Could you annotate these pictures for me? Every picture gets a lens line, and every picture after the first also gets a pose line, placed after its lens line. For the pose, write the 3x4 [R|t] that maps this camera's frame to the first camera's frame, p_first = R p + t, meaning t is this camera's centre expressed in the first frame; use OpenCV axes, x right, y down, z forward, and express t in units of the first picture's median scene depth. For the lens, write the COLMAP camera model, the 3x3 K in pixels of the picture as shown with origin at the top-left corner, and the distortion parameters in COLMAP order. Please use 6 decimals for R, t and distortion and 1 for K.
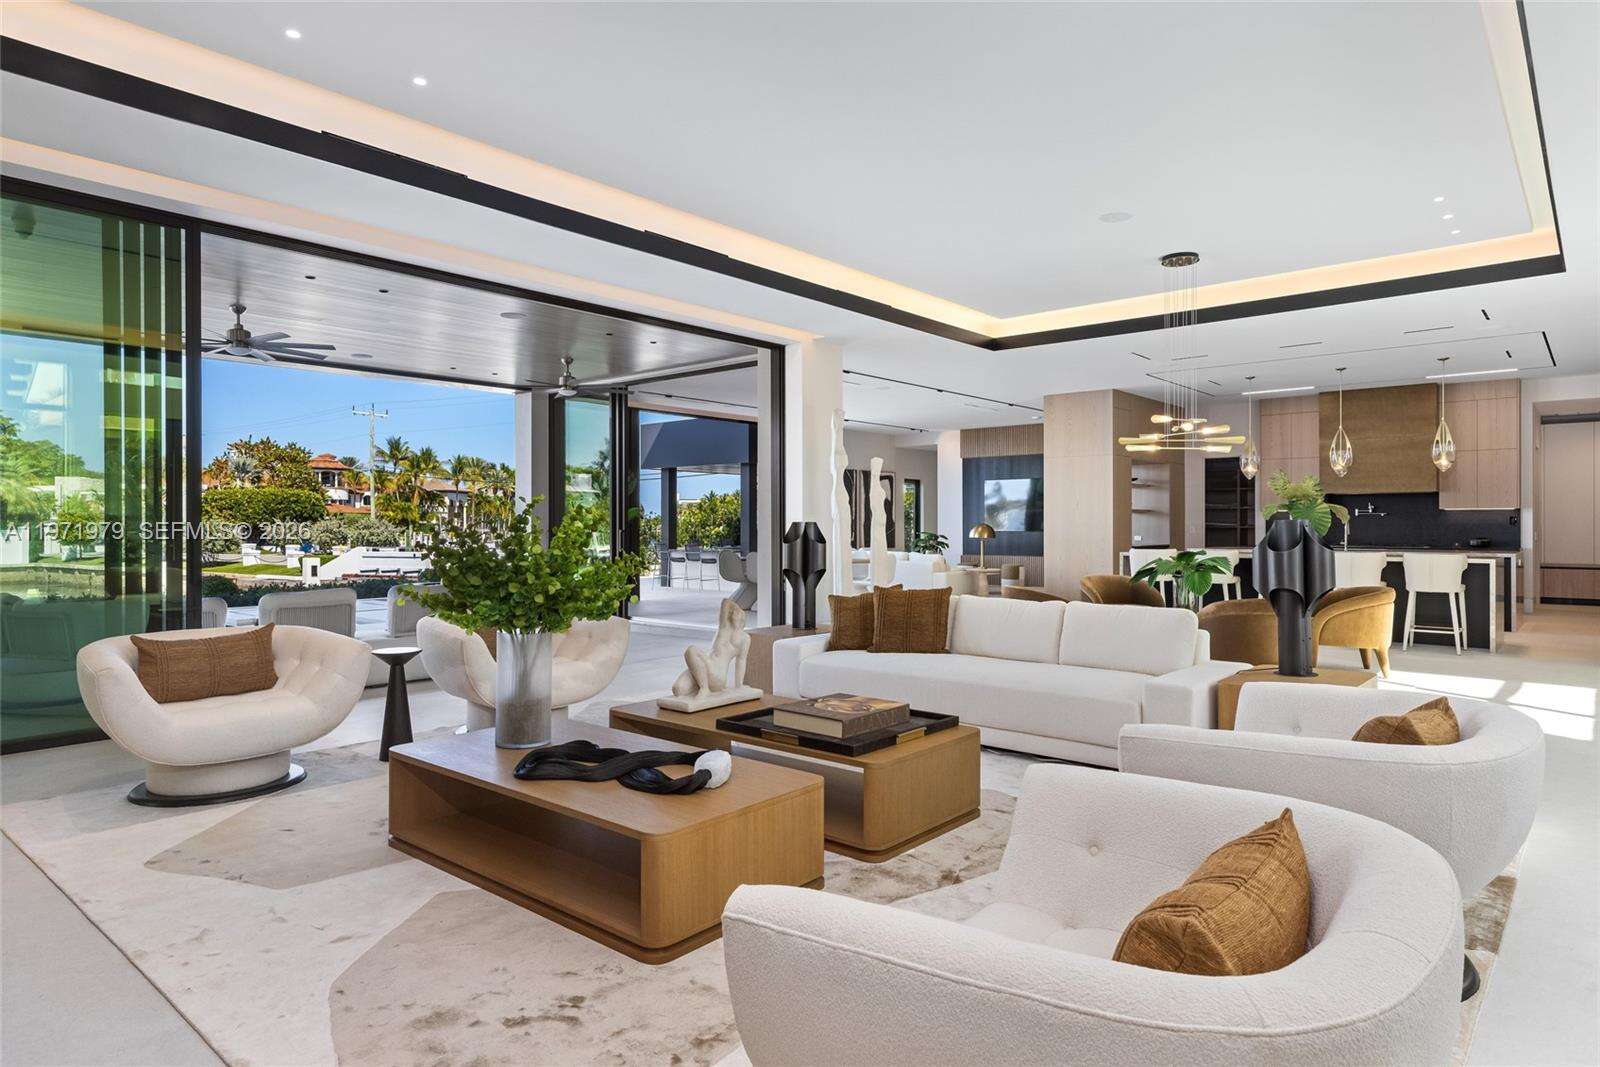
lens RADIAL K [[943.2, 0, 800.0], [0, 943.2, 533.5], [0, 0, 1]] dist [-0.001664, -0.000297]
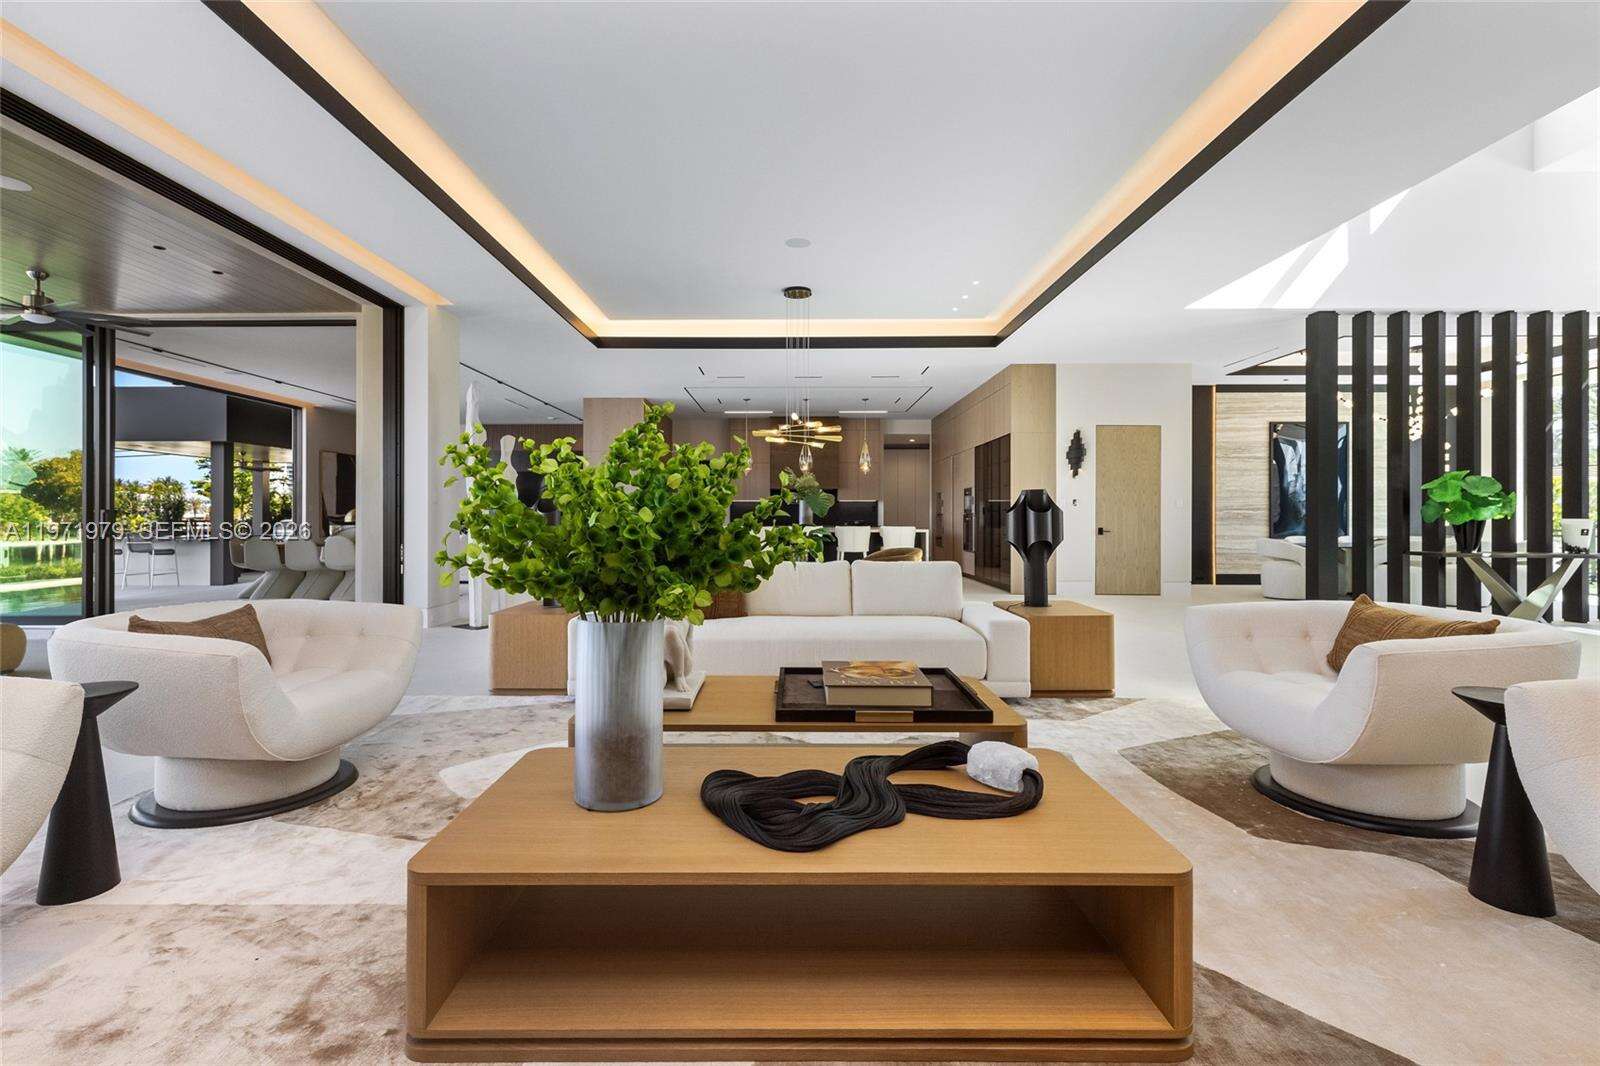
lens RADIAL K [[738.2, 0, 795.3], [0, 738.2, 517.7], [0, 0, 1]] dist [0.012876, 0.000232]
pose [[0.760704, -0.000711, 0.649099, -0.193962], [0.008152, 0.999931, -0.008459, 0.015206], [-0.649048, 0.011727, 0.760657, 0.201118]]
